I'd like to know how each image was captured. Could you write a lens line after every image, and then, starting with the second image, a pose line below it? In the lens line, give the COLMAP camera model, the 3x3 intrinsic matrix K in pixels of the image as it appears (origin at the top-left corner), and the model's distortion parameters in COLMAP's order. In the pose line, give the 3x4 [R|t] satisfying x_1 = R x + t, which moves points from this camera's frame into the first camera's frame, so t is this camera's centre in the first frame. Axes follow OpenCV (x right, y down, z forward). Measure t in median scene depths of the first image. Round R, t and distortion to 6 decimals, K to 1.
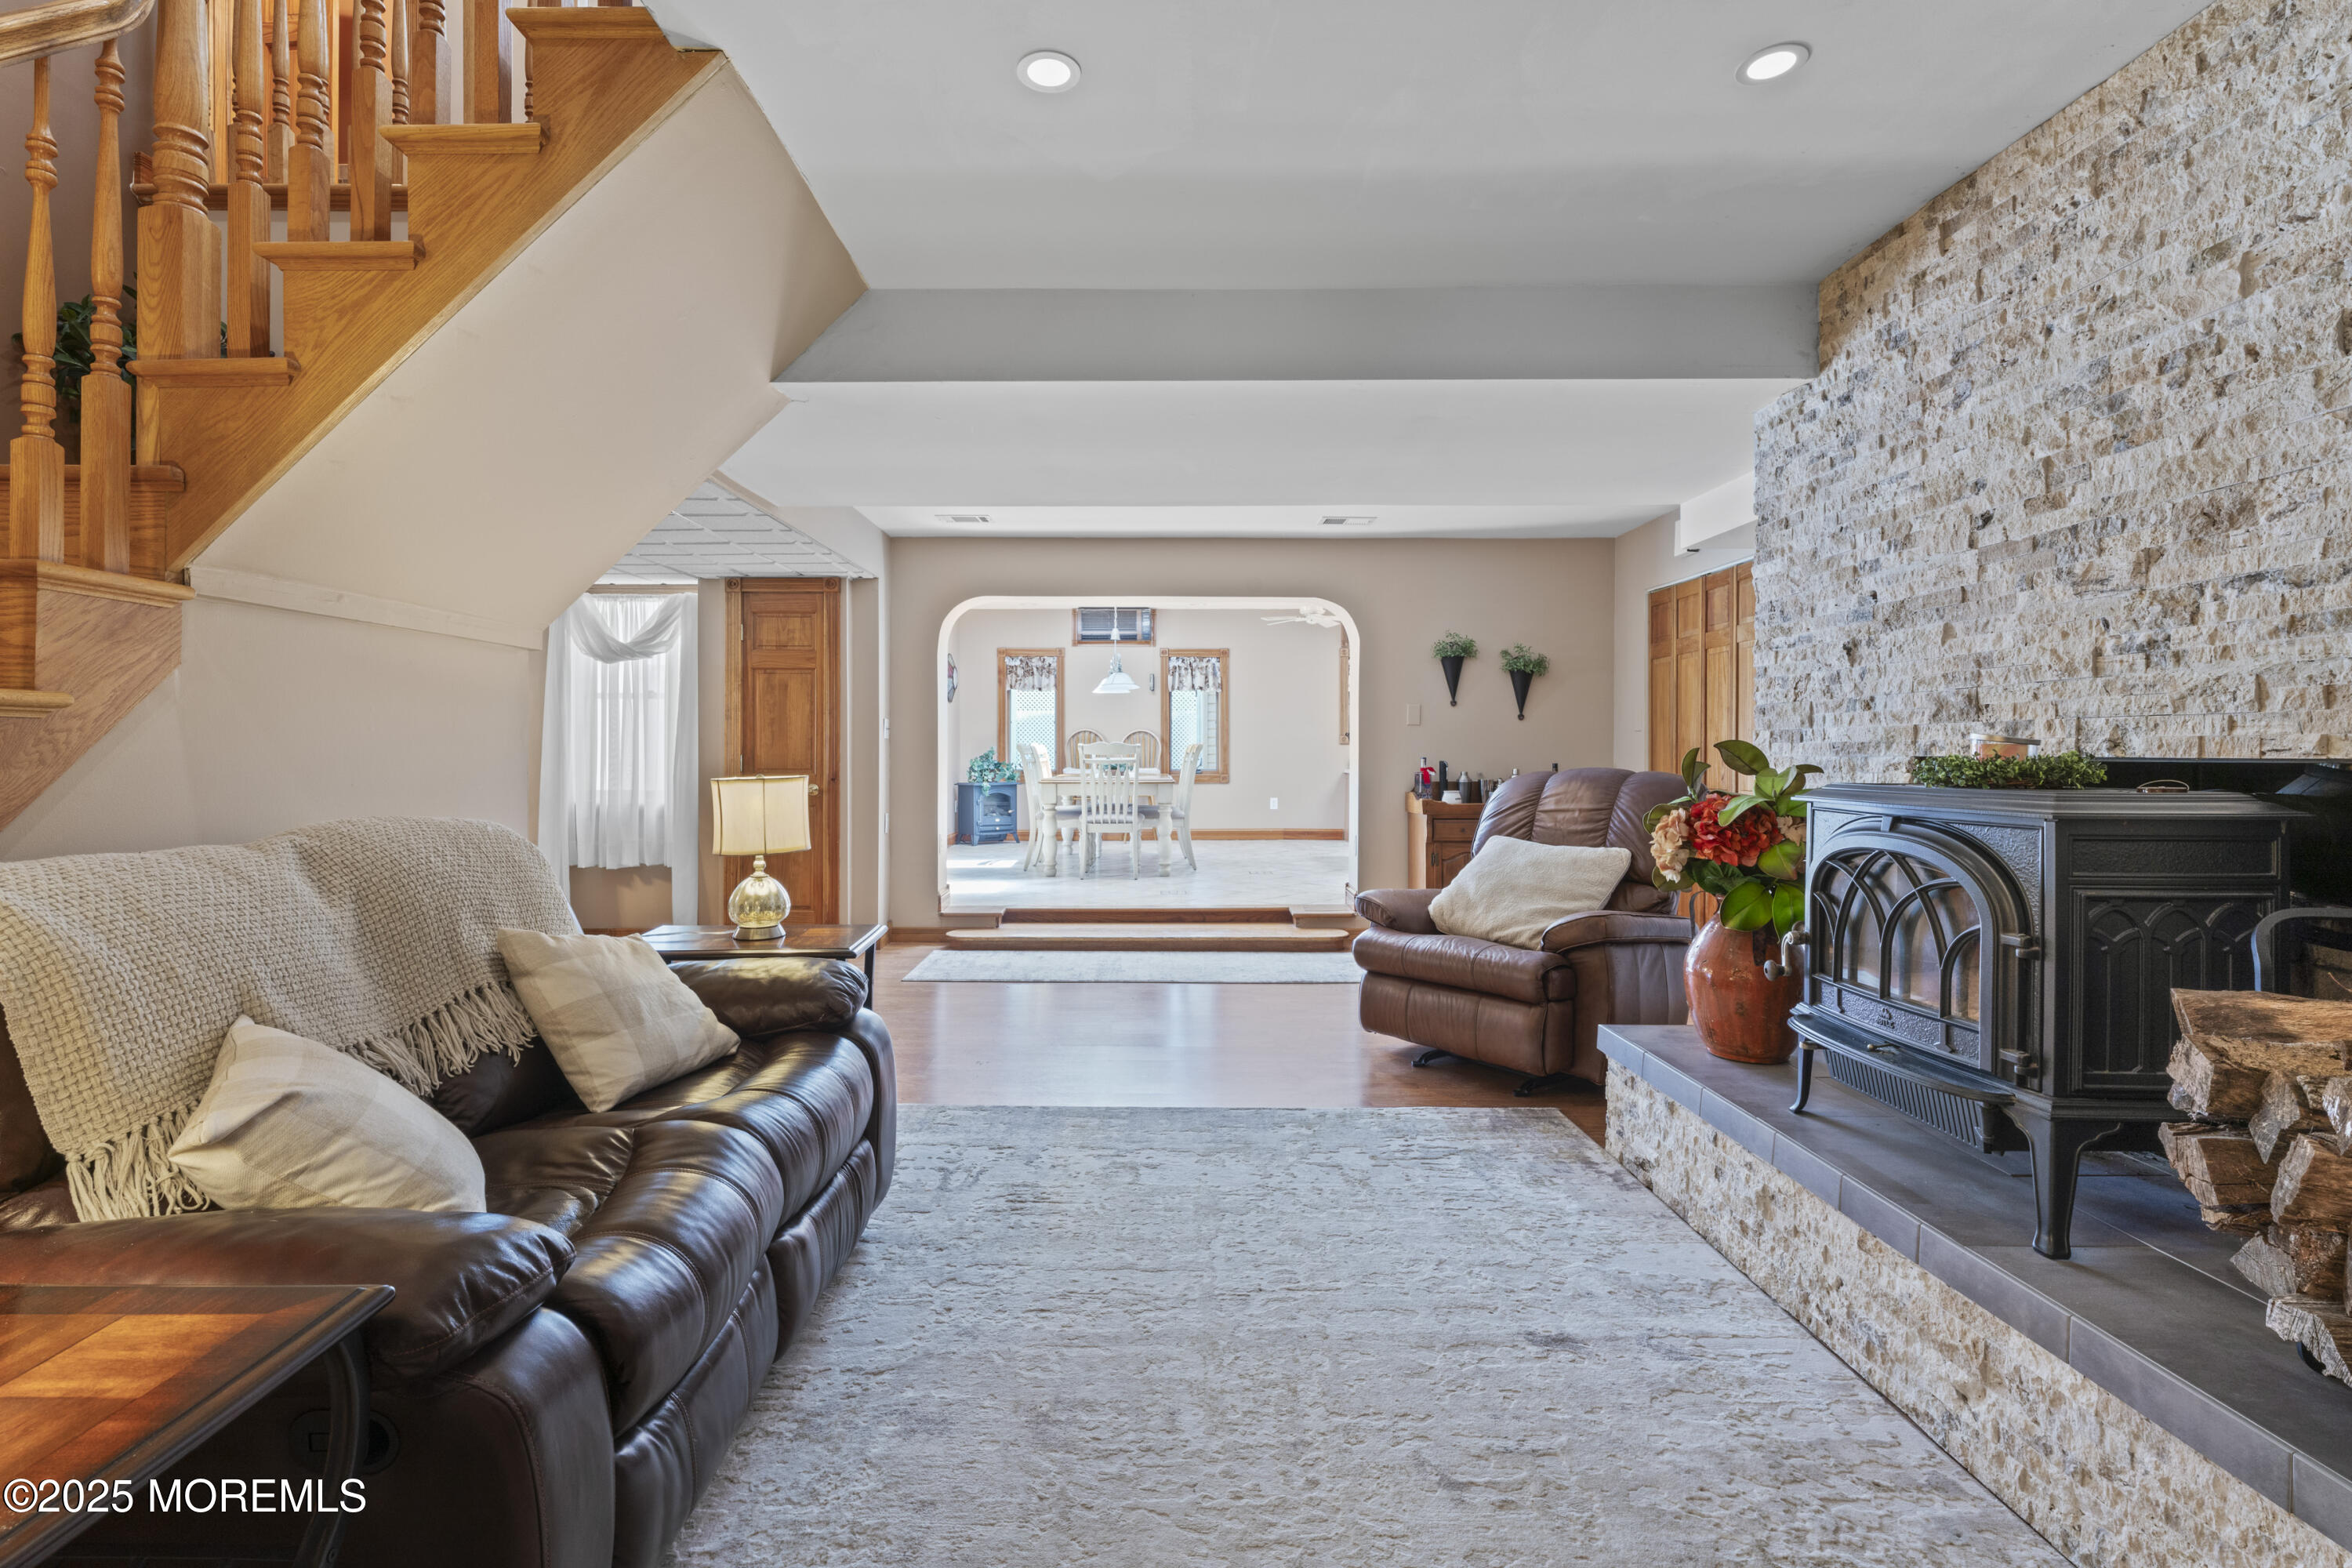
lens RADIAL K [[1095.3, 0, 1153.0], [0, 1095.3, 756.6], [0, 0, 1]] dist [-0.002305, 0.000174]
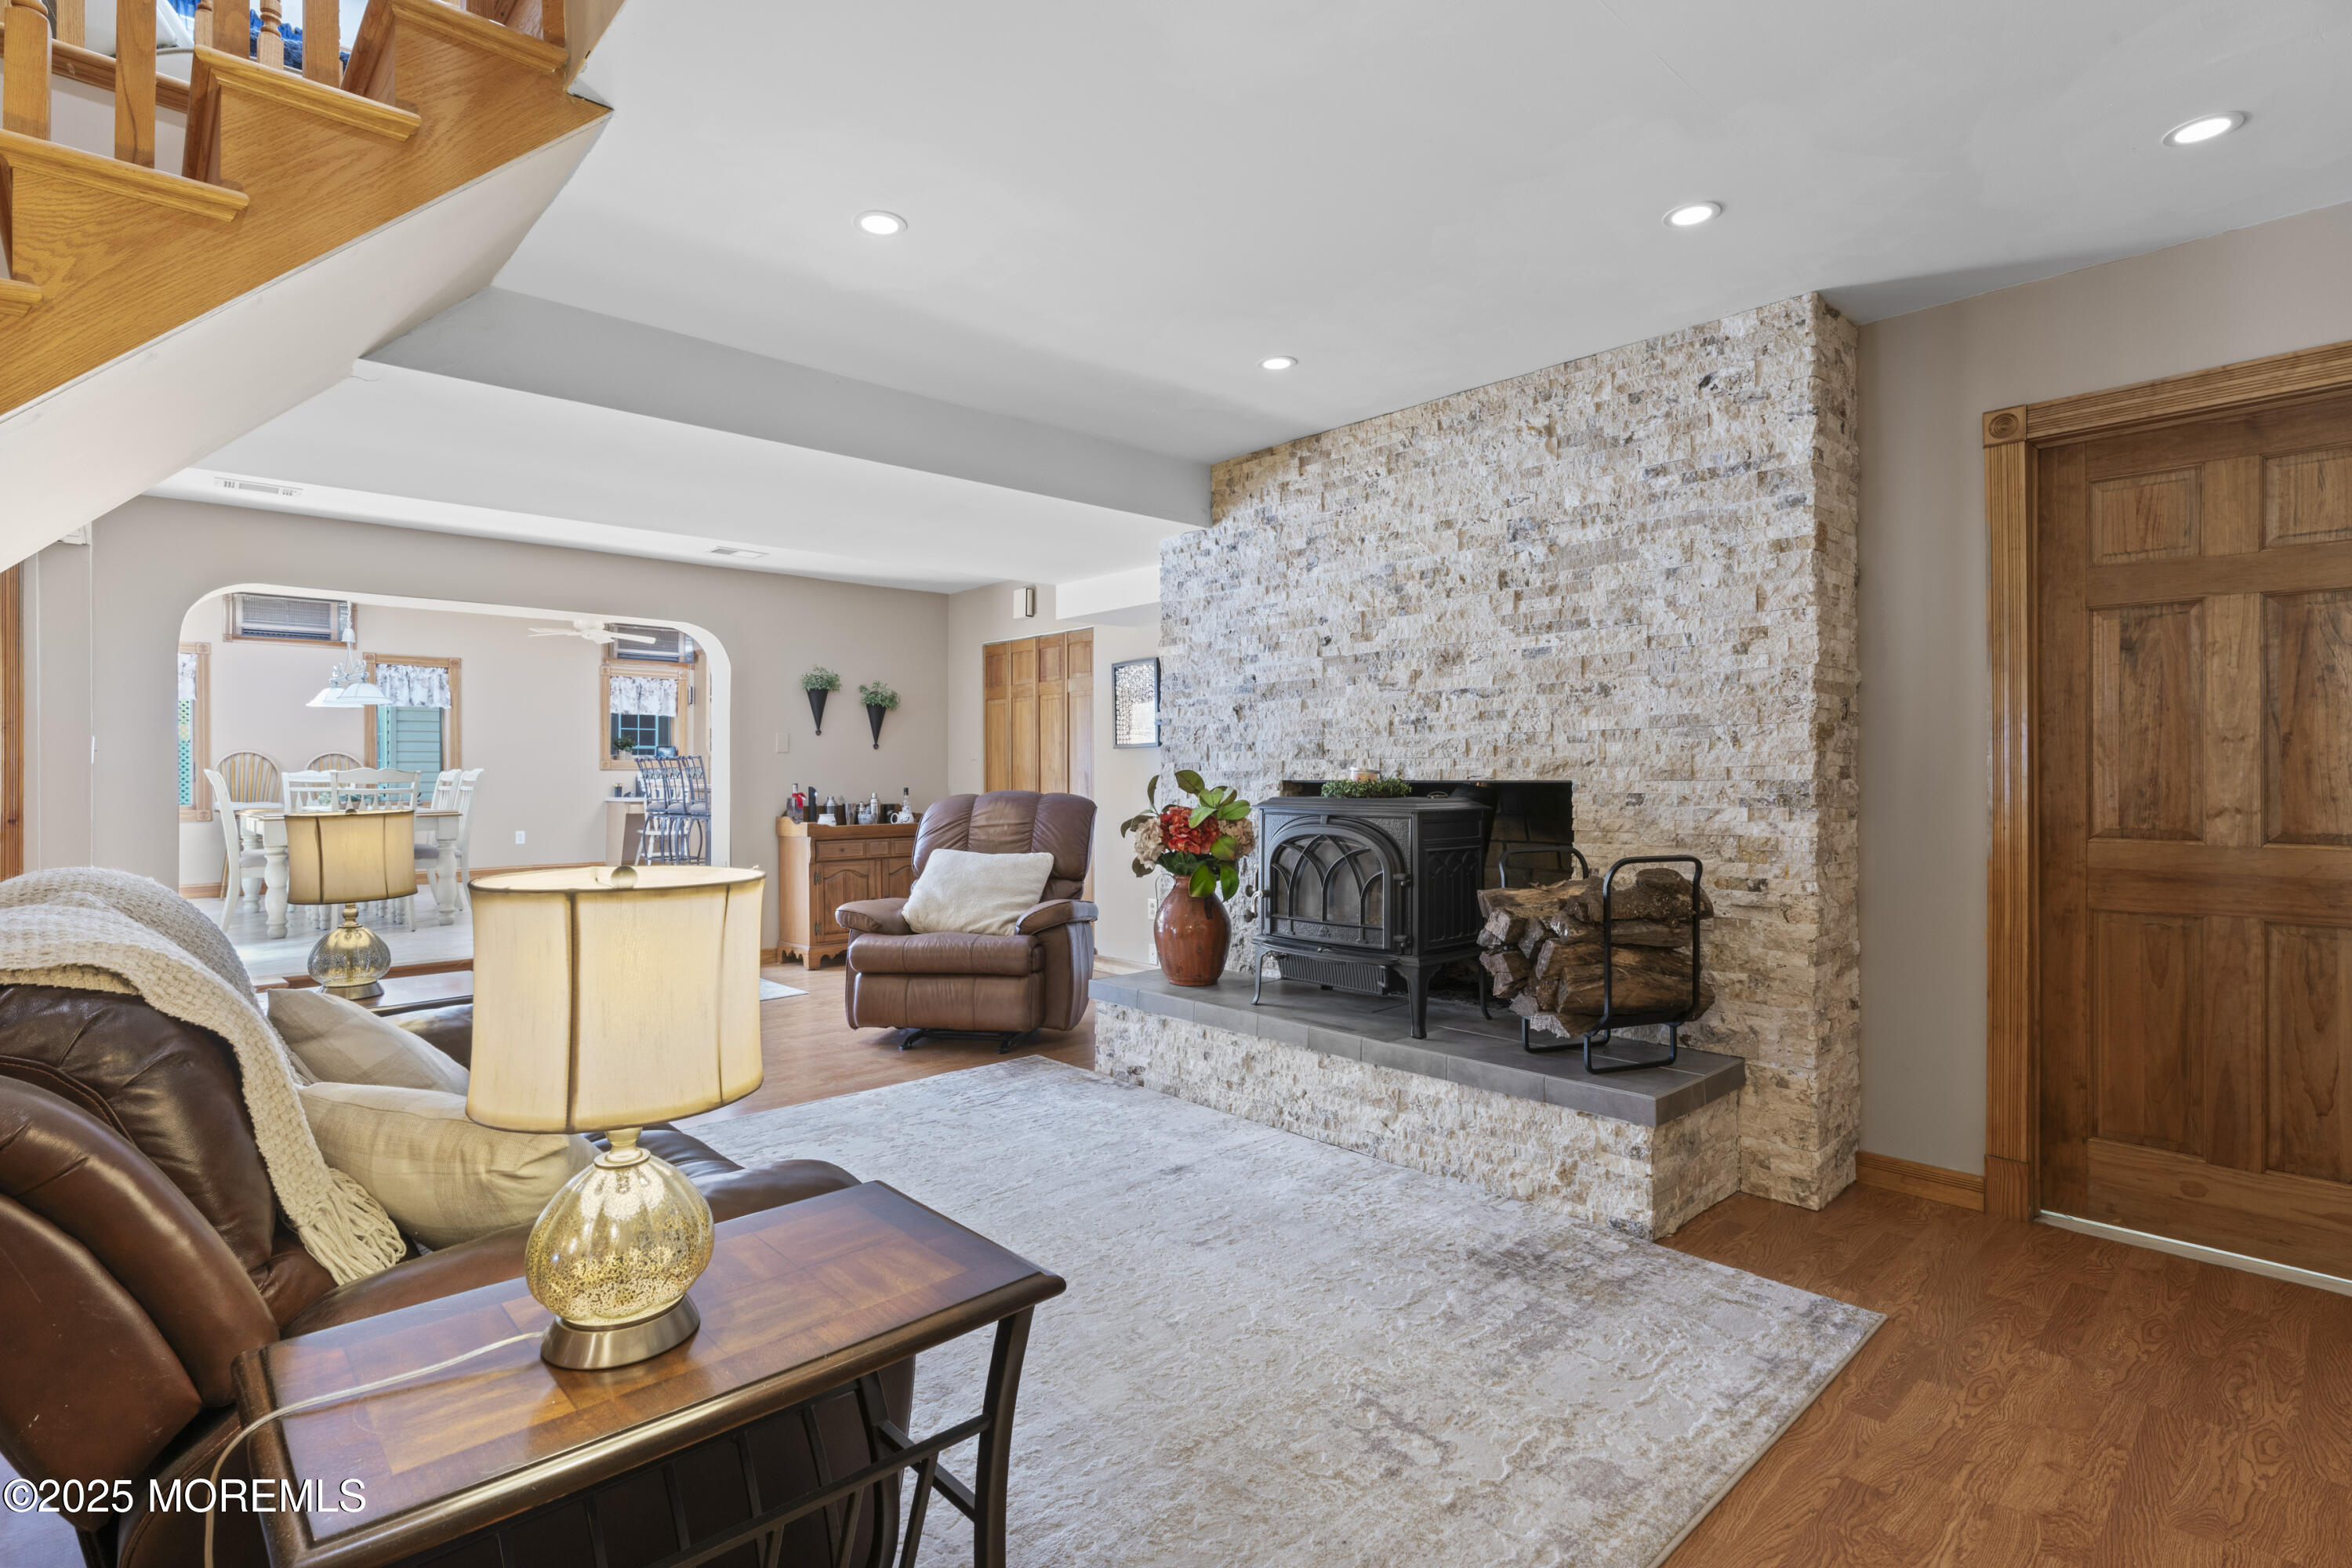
lens RADIAL K [[1126.1, 0, 1171.6], [0, 1126.1, 777.0], [0, 0, 1]] dist [-0.001600, 0.000099]
pose [[0.733148, -0.004037, 0.680057, -0.579925], [0.006764, 0.999976, -0.001355, -0.003957], [-0.680036, 0.005593, 0.733158, -0.112583]]
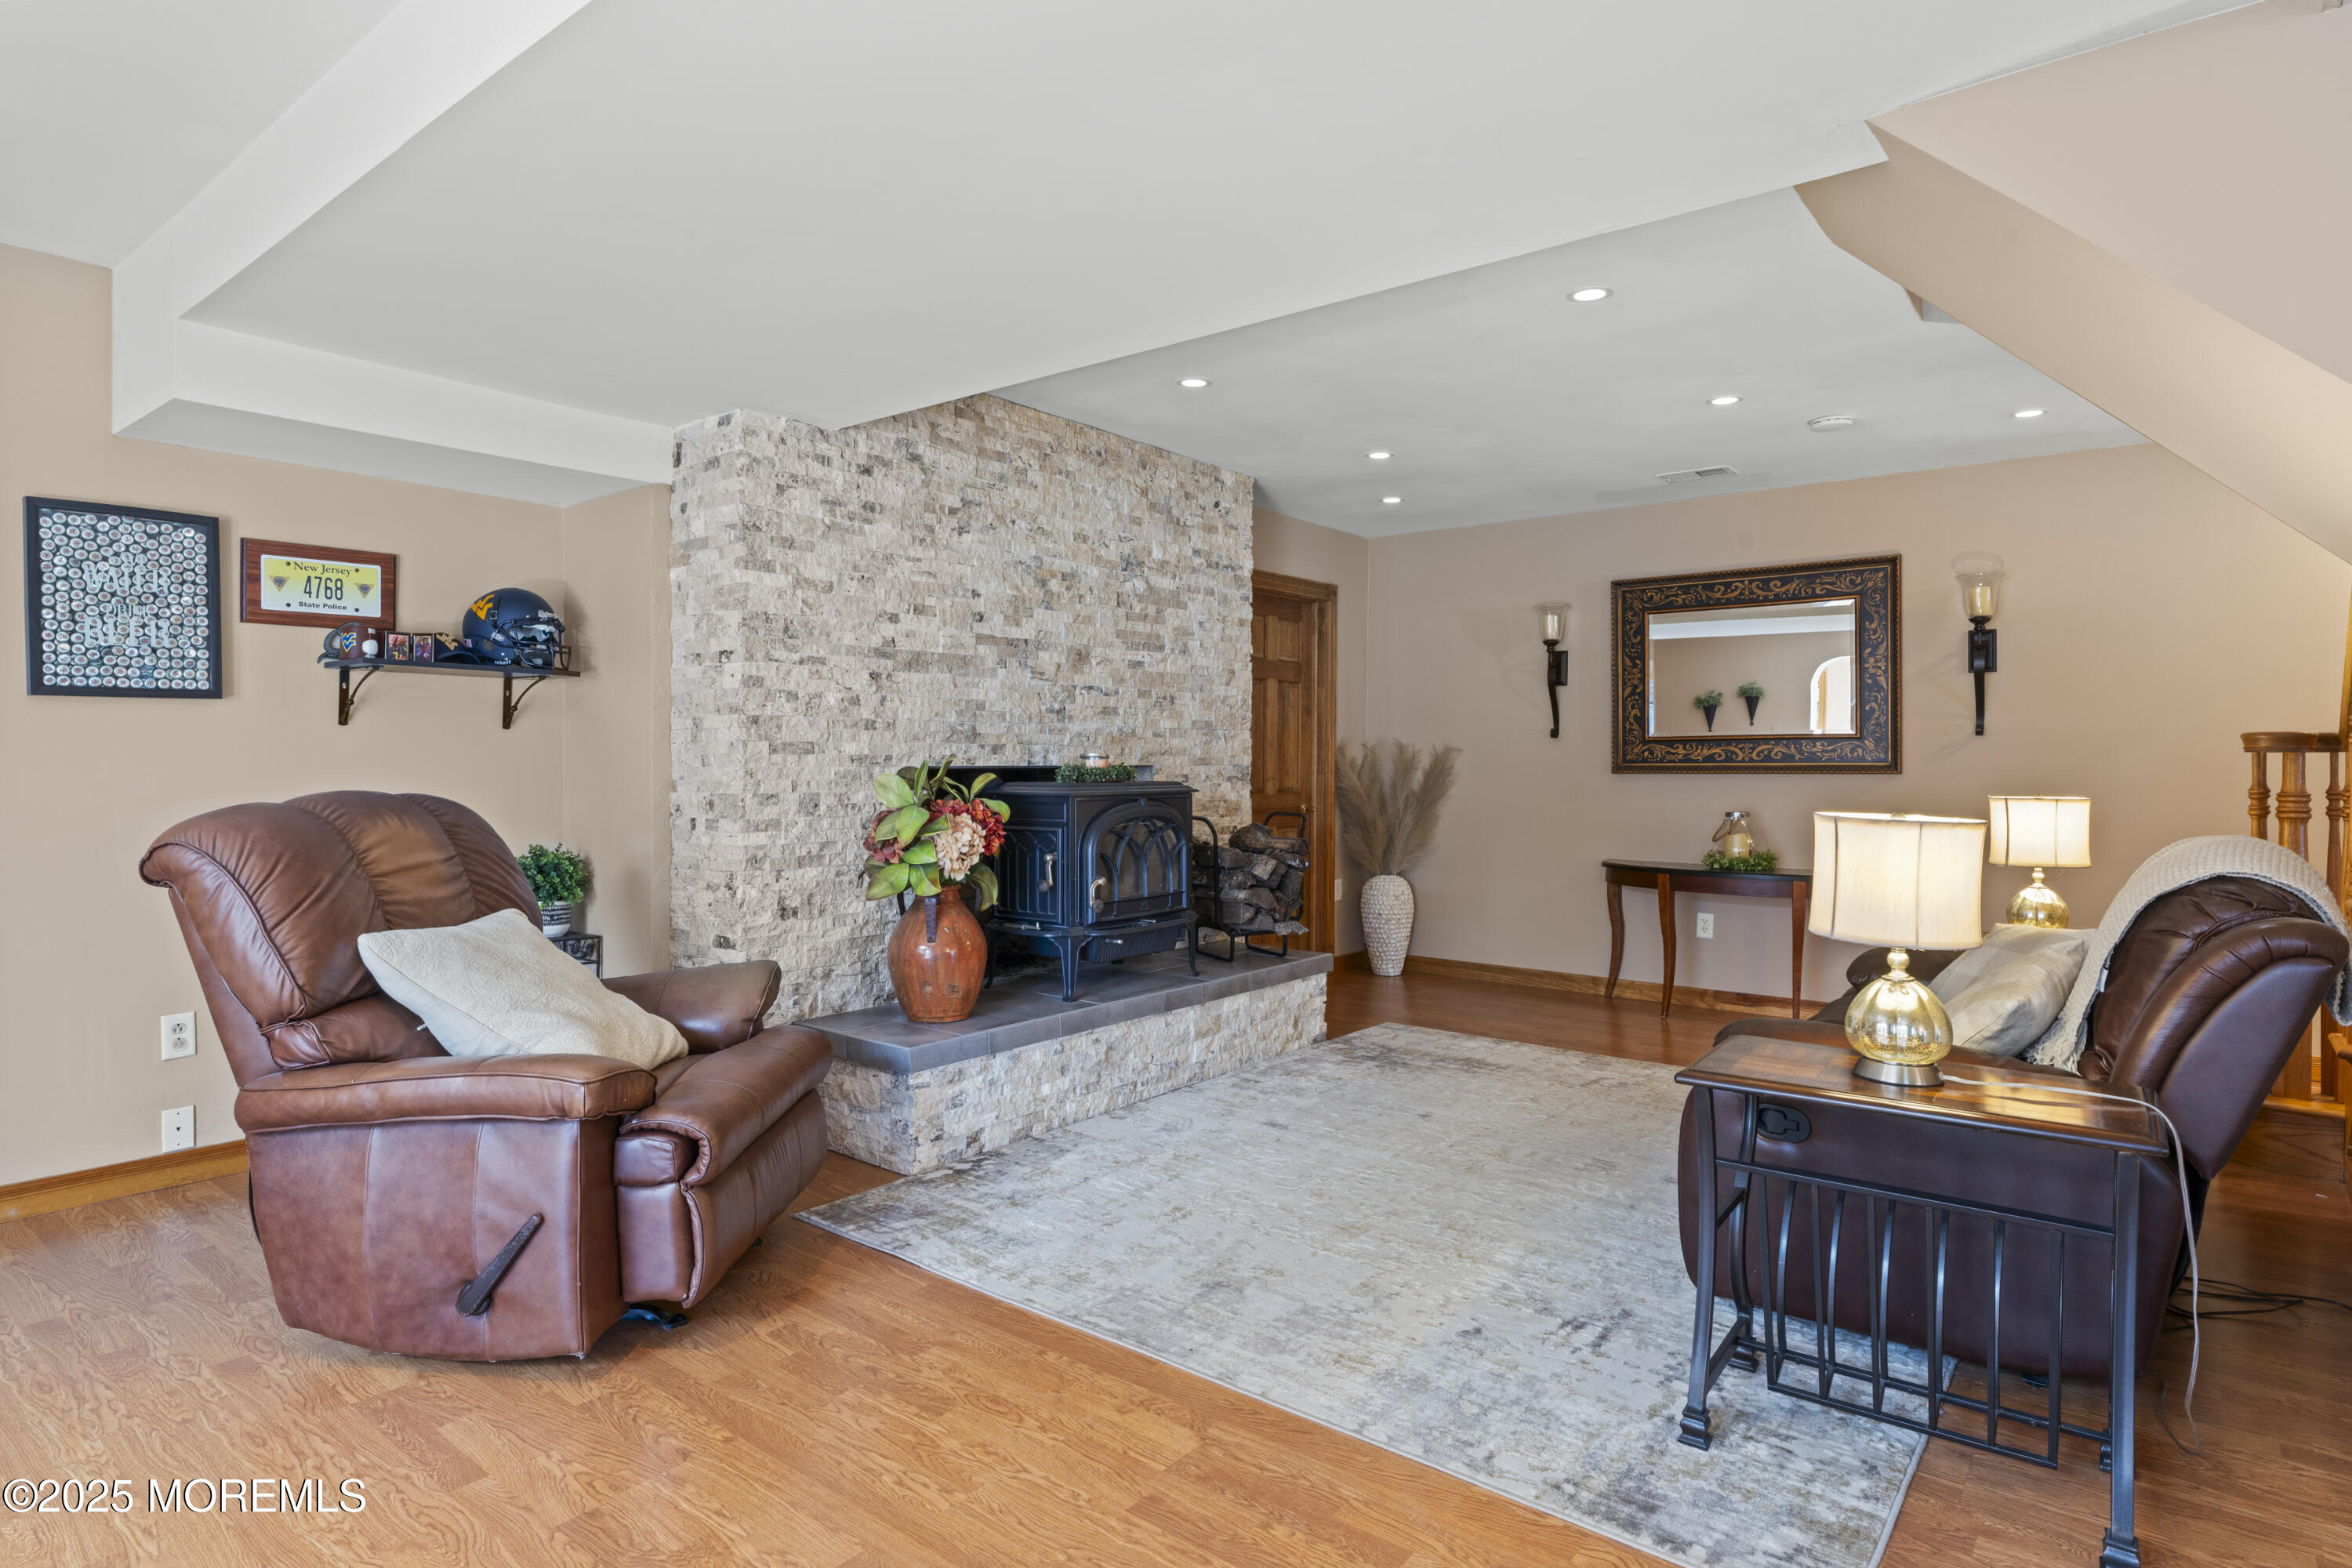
lens RADIAL K [[1254.0, 0, 1178.9], [0, 1254.0, 769.7], [0, 0, 1]] dist [0.005435, 0.000490]
pose [[-0.784008, -0.010054, 0.620669, -0.572091], [-0.002404, 0.999911, 0.013161, -0.018234], [-0.620745, 0.008826, -0.783962, 2.148703]]
